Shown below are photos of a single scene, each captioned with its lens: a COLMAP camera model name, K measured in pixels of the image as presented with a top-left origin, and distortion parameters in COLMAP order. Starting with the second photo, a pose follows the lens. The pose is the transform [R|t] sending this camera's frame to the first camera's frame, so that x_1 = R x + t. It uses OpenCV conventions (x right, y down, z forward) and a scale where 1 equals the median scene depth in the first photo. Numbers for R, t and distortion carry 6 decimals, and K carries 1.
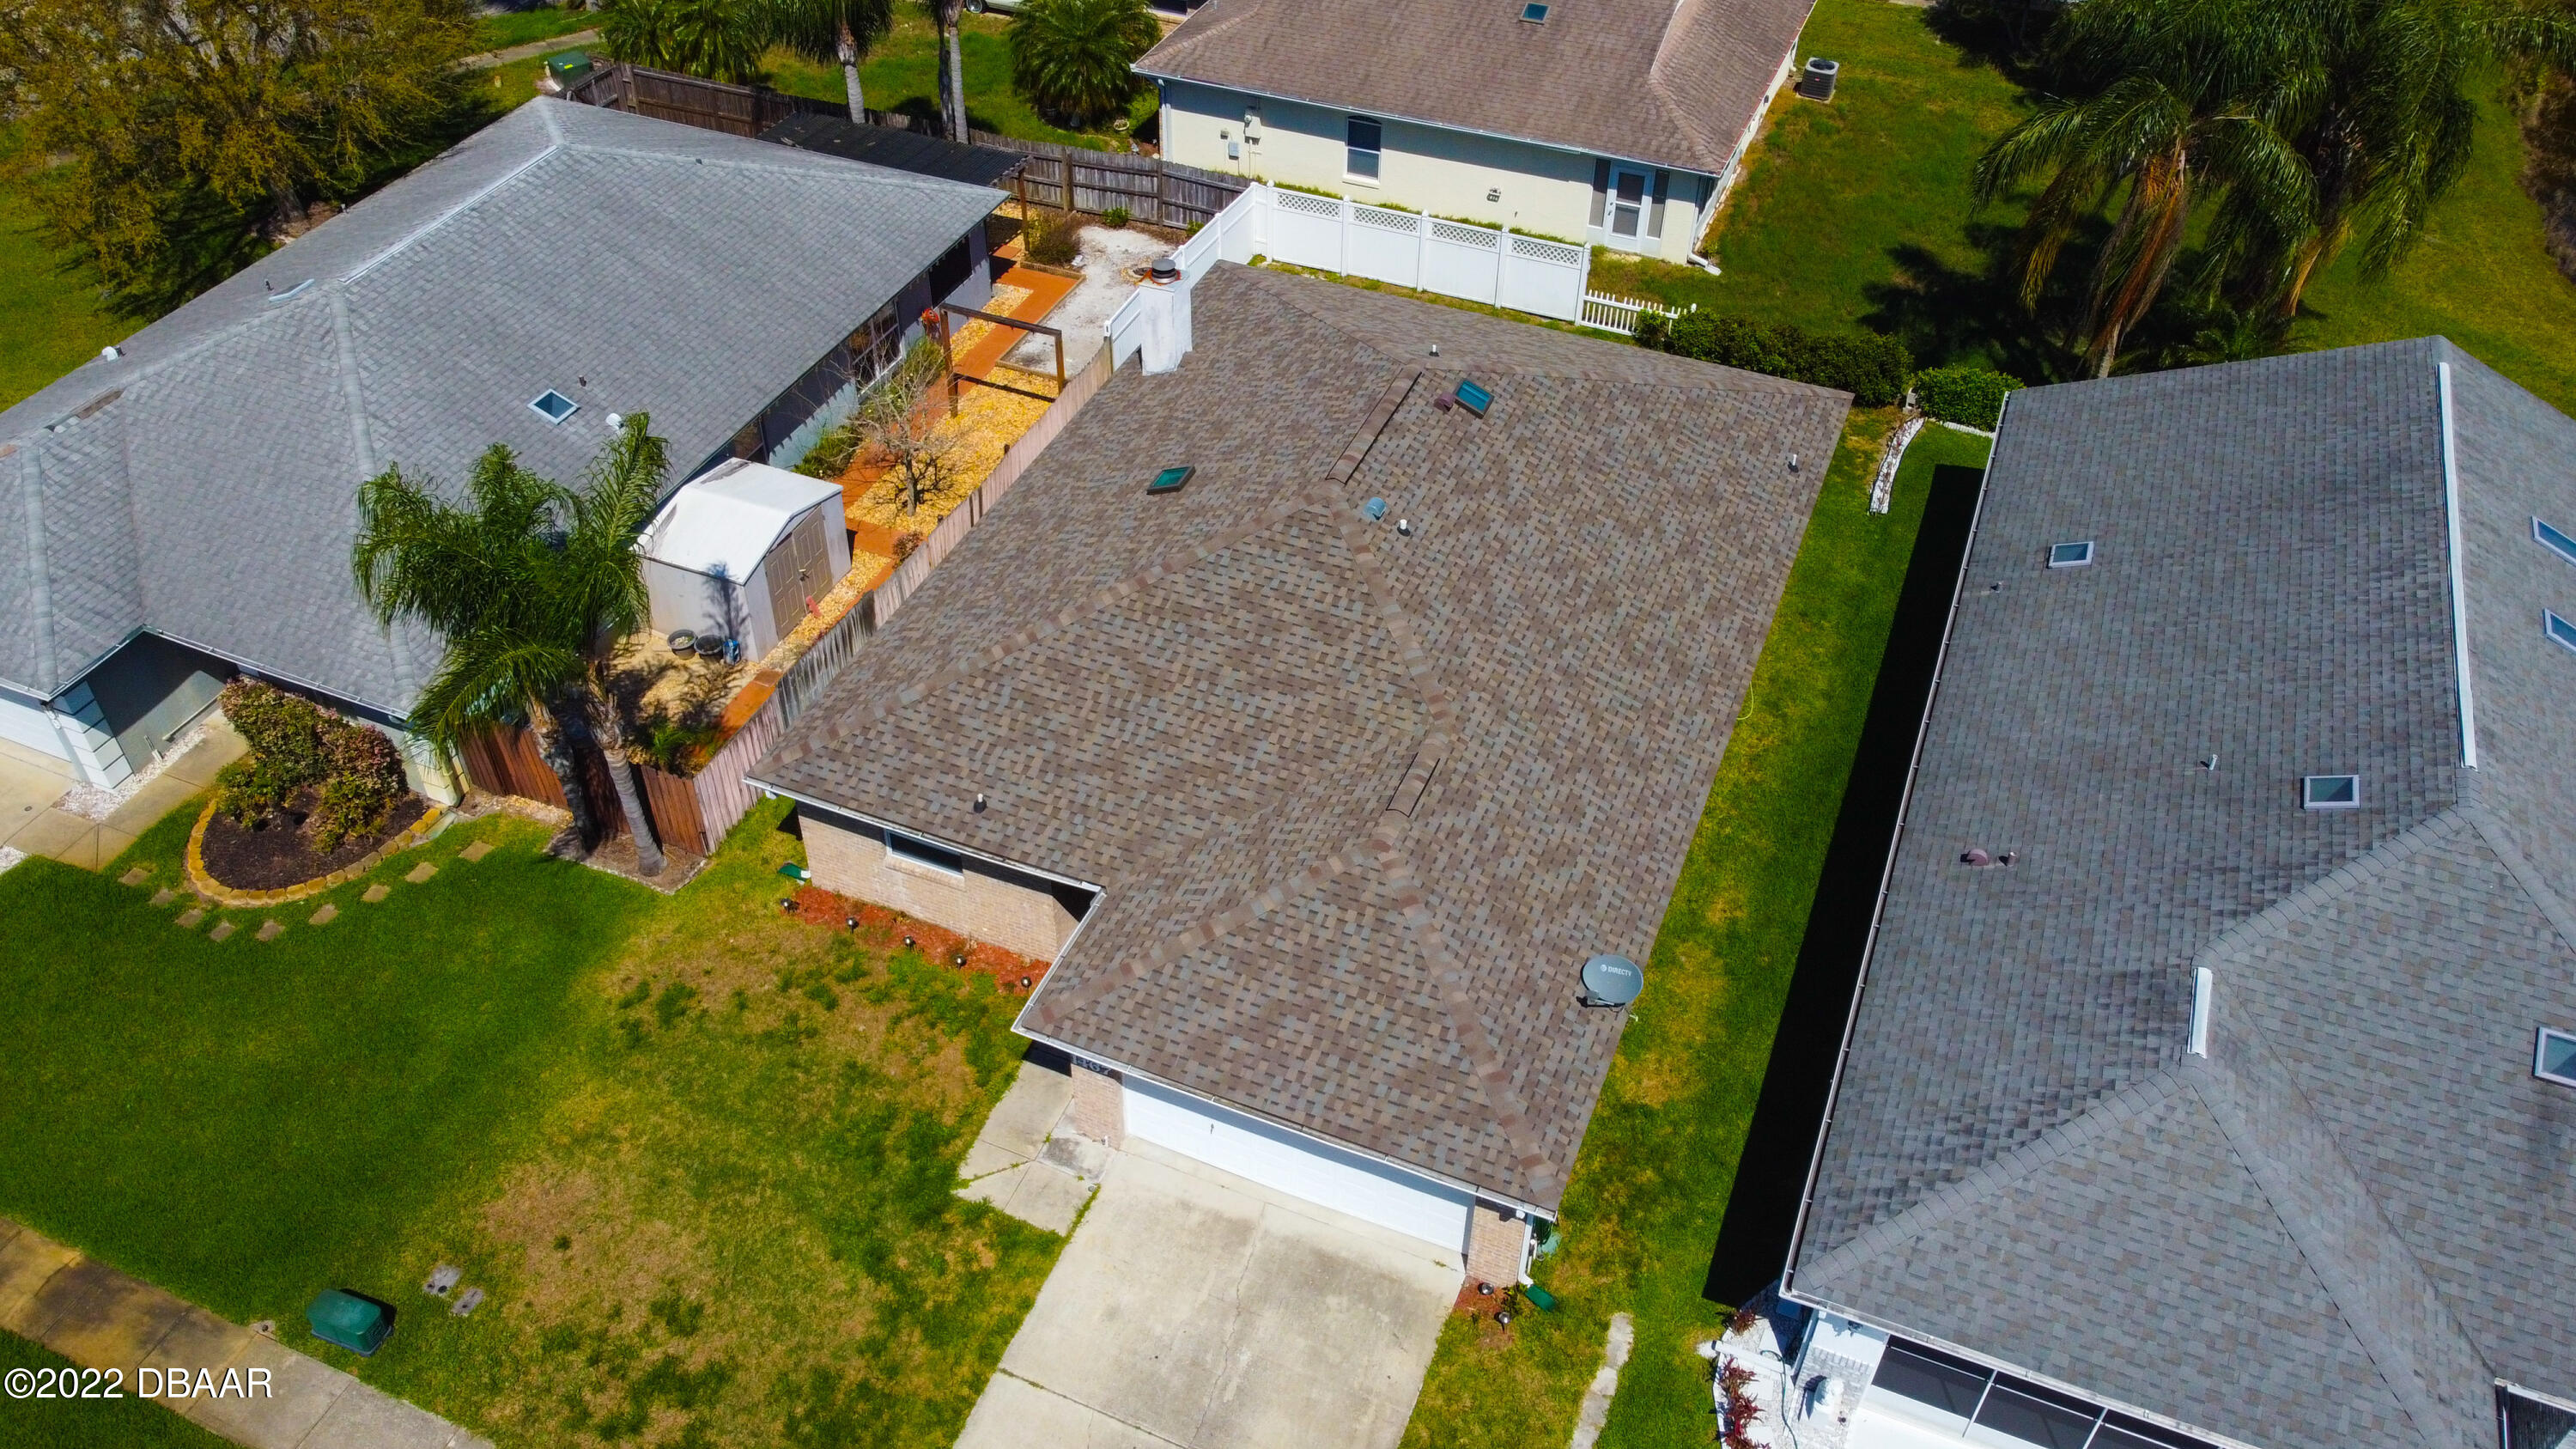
lens RADIAL K [[1940.7, 0, 1274.2], [0, 1940.7, 717.7], [0, 0, 1]] dist [0.009857, -0.018960]
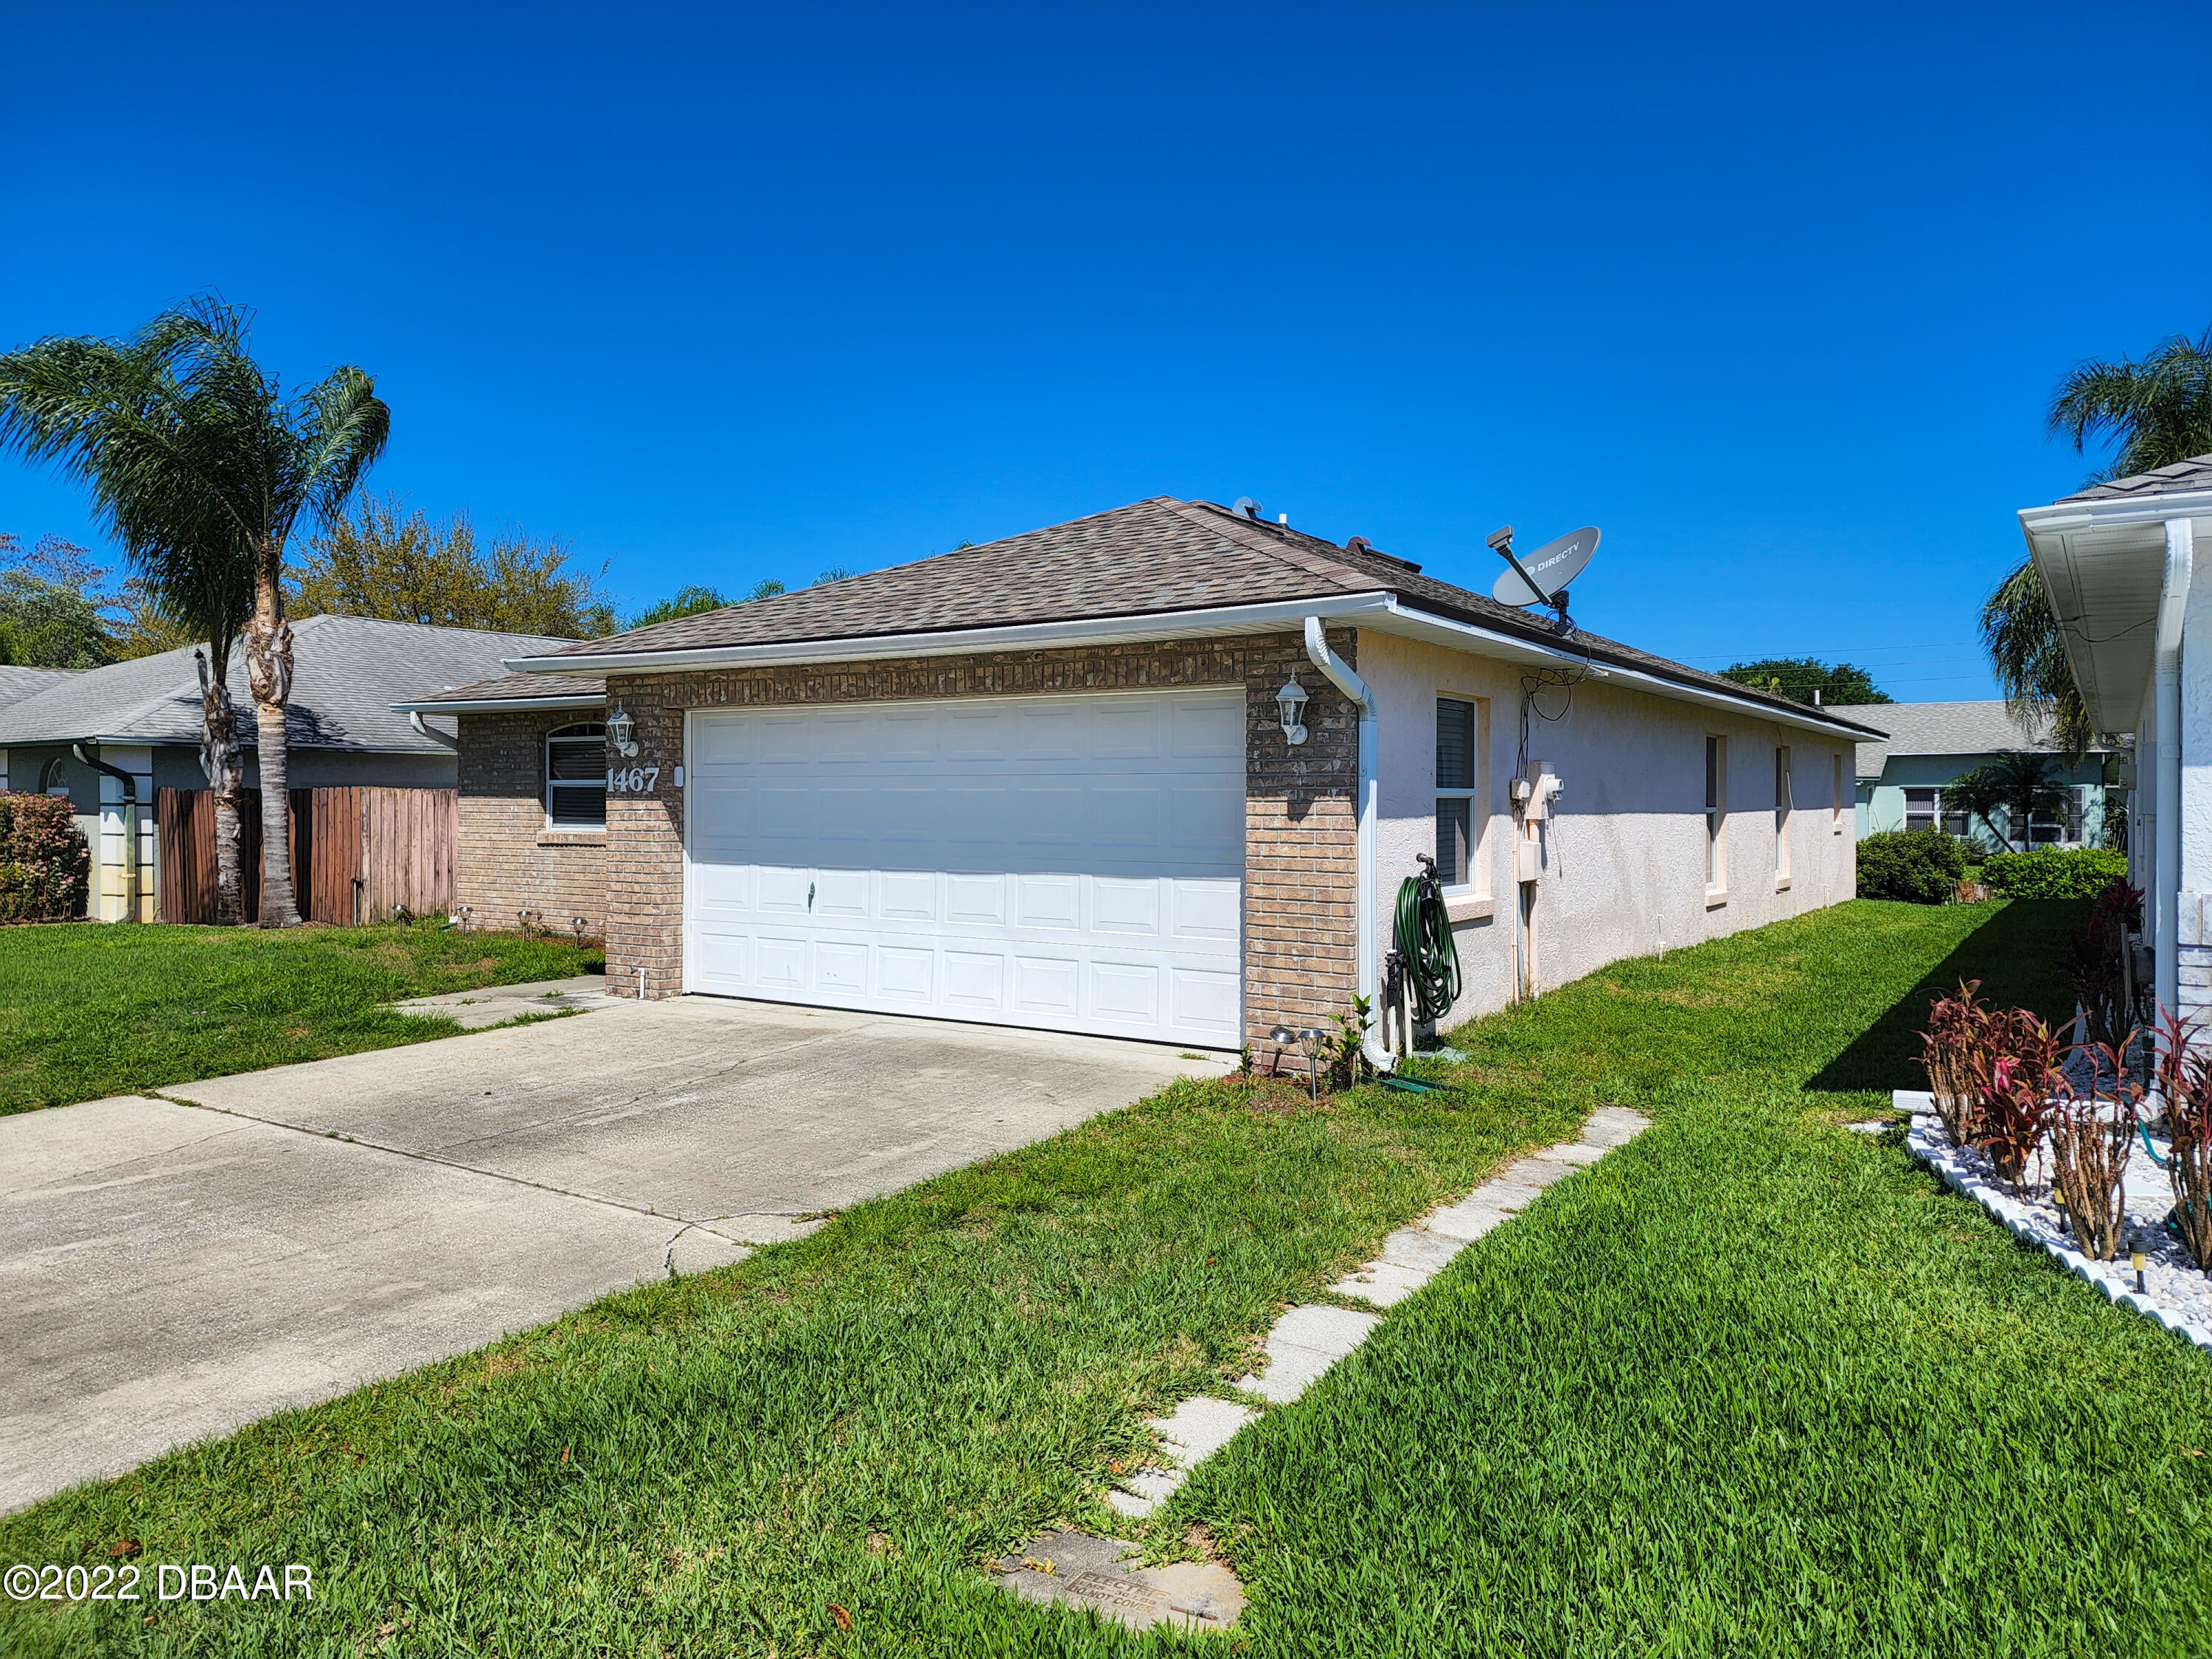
lens RADIAL K [[1477.0, 0, 1119.5], [0, 1477.0, 791.4], [0, 0, 1]] dist [0.067759, -0.055760]
pose [[0.982633, -0.009065, -0.185337, 0.122264], [-0.116204, 0.748637, -0.652717, 0.423097], [0.144667, 0.662918, 0.734582, 0.649093]]
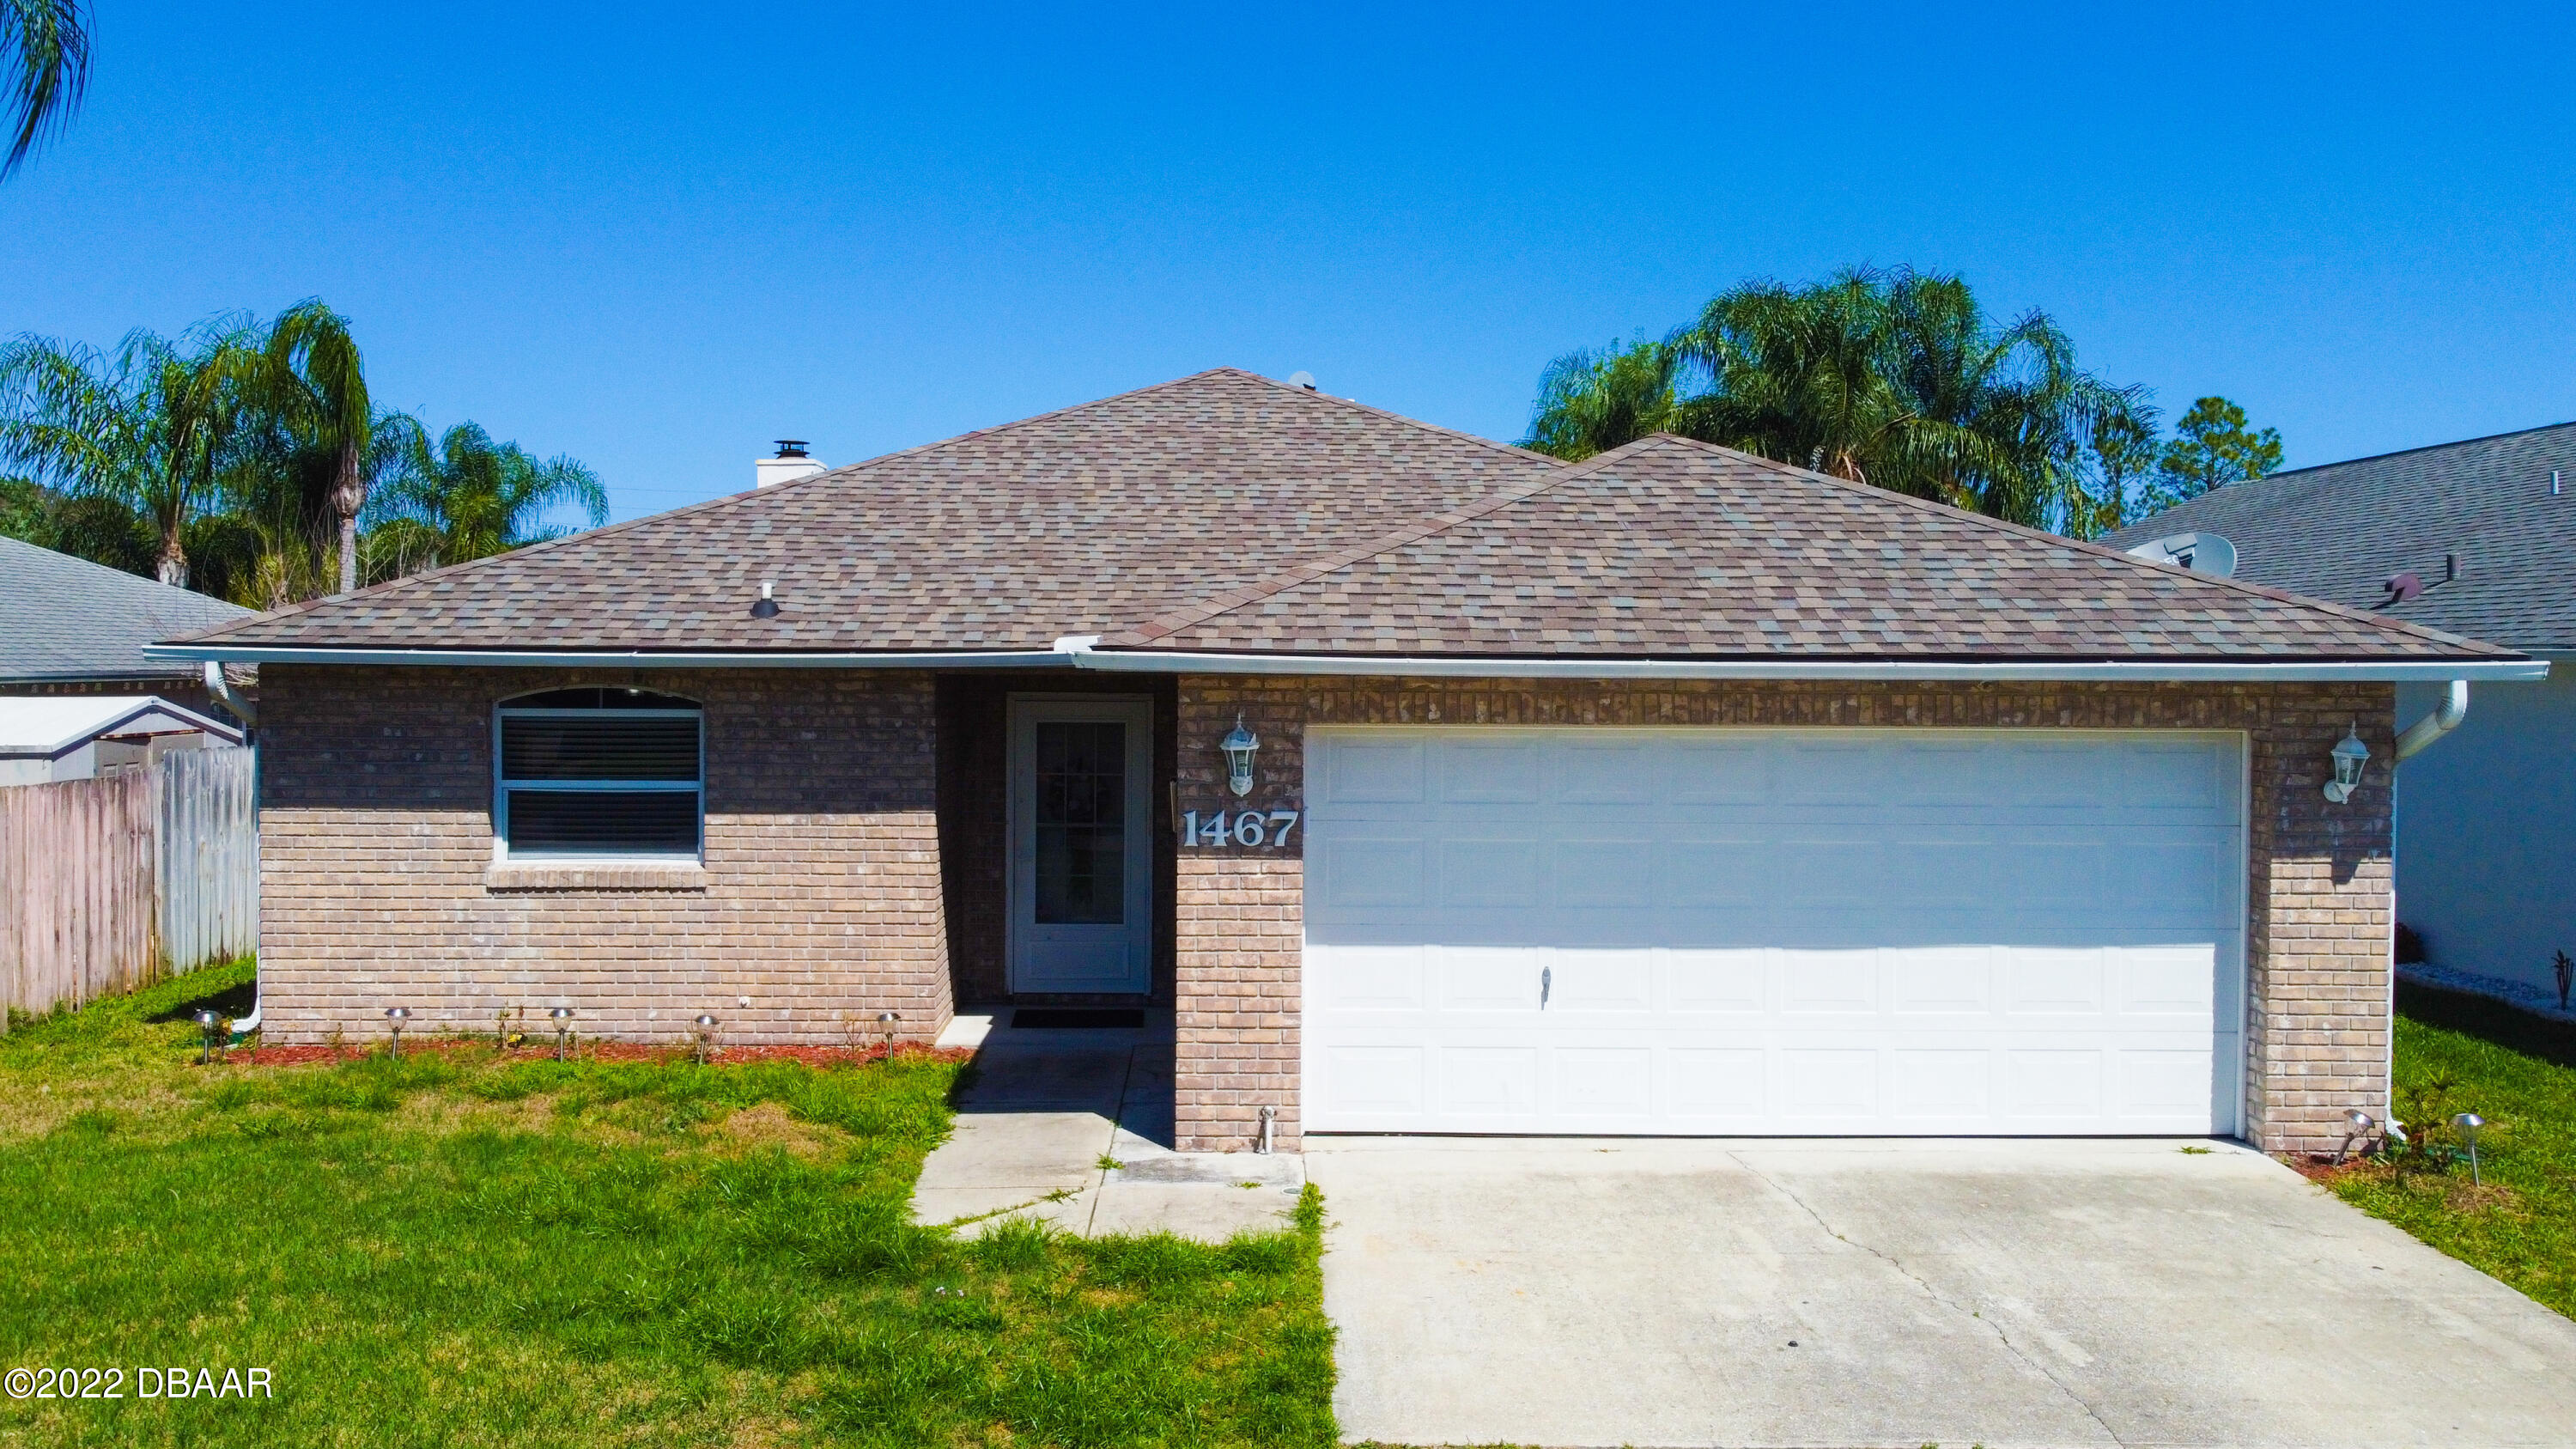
lens RADIAL K [[1940.7, 0, 1277.4], [0, 1940.7, 721.2], [0, 0, 1]] dist [0.009857, -0.018960]
pose [[0.914888, -0.016767, 0.403360, -0.226529], [0.267644, 0.773198, -0.574919, 0.360435], [-0.302237, 0.633943, 0.711877, 0.659432]]
